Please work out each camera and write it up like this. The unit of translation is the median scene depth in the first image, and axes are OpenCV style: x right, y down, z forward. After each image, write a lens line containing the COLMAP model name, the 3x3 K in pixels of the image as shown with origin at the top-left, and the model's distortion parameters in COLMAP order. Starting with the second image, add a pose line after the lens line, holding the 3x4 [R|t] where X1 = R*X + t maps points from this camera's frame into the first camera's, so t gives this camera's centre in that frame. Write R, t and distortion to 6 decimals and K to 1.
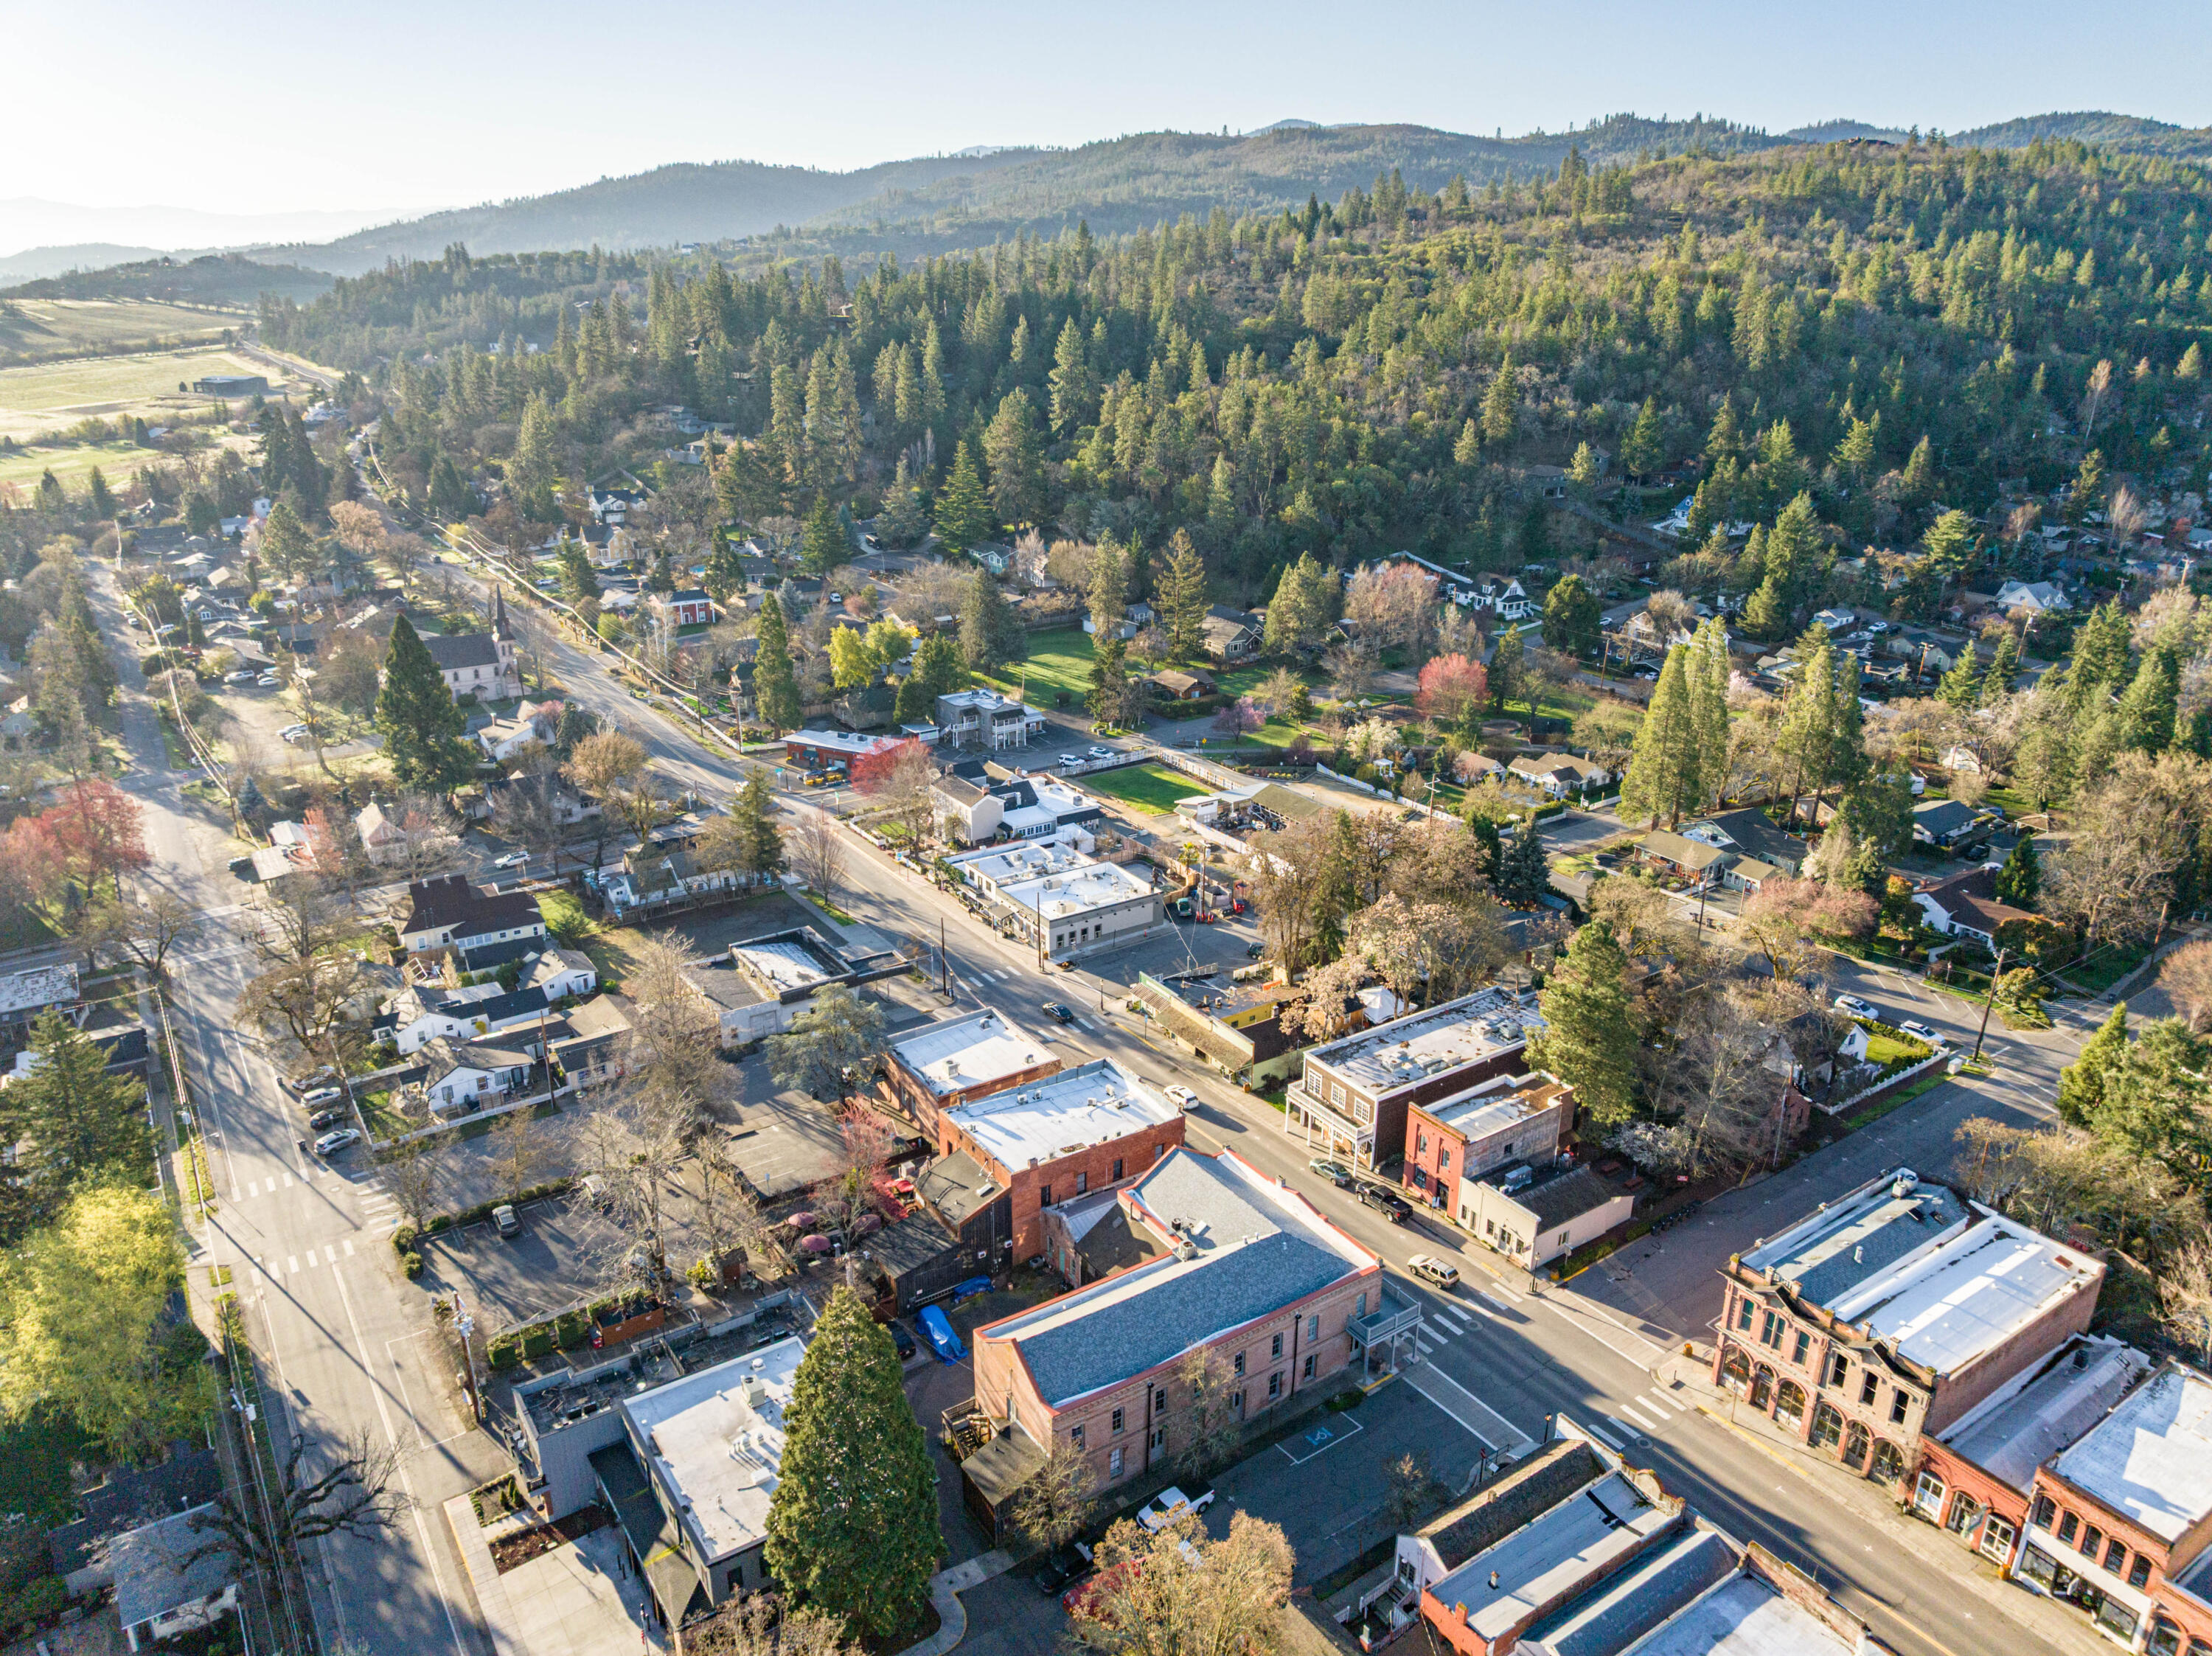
lens RADIAL K [[1545.3, 0, 1106.0], [0, 1545.3, 828.0], [0, 0, 1]] dist [-0.057985, 0.031786]
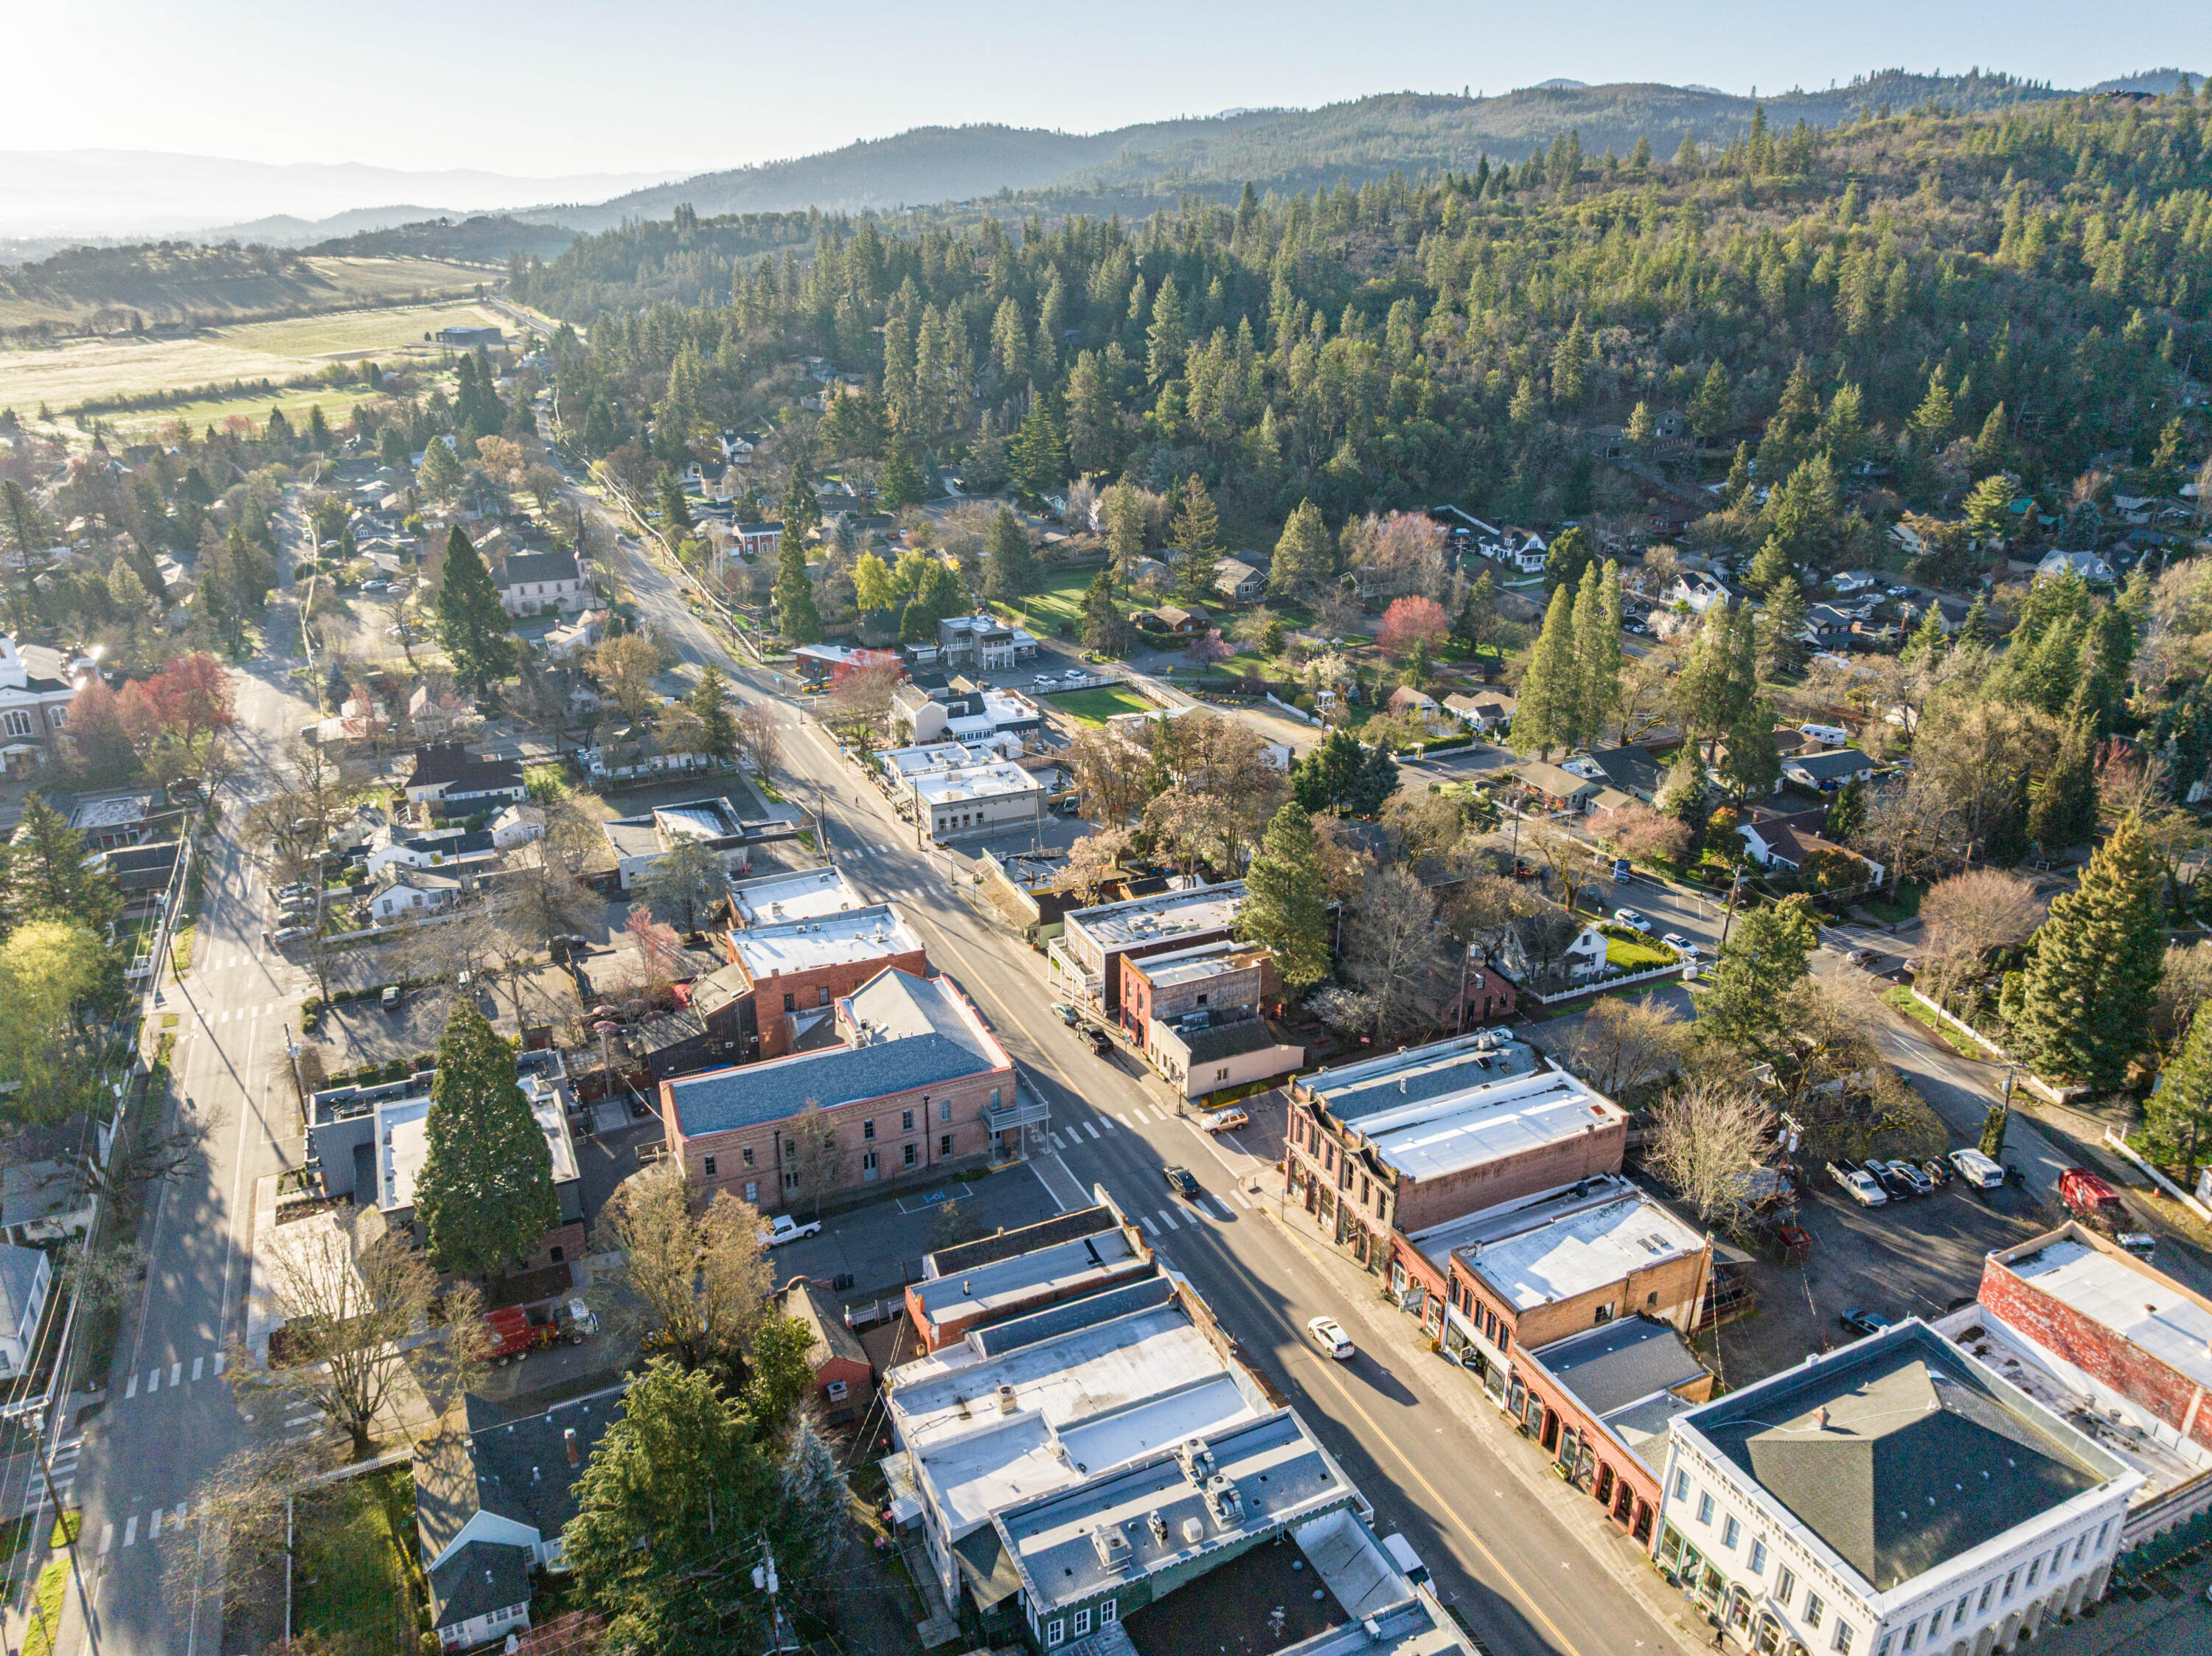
lens RADIAL K [[1545.3, 0, 1106.0], [0, 1545.3, 828.0], [0, 0, 1]] dist [-0.057985, 0.031786]
pose [[0.987932, 0.056470, -0.144228, 0.183120], [-0.053417, 0.998260, 0.024959, 0.030506], [0.145386, -0.016954, 0.989230, -0.070688]]
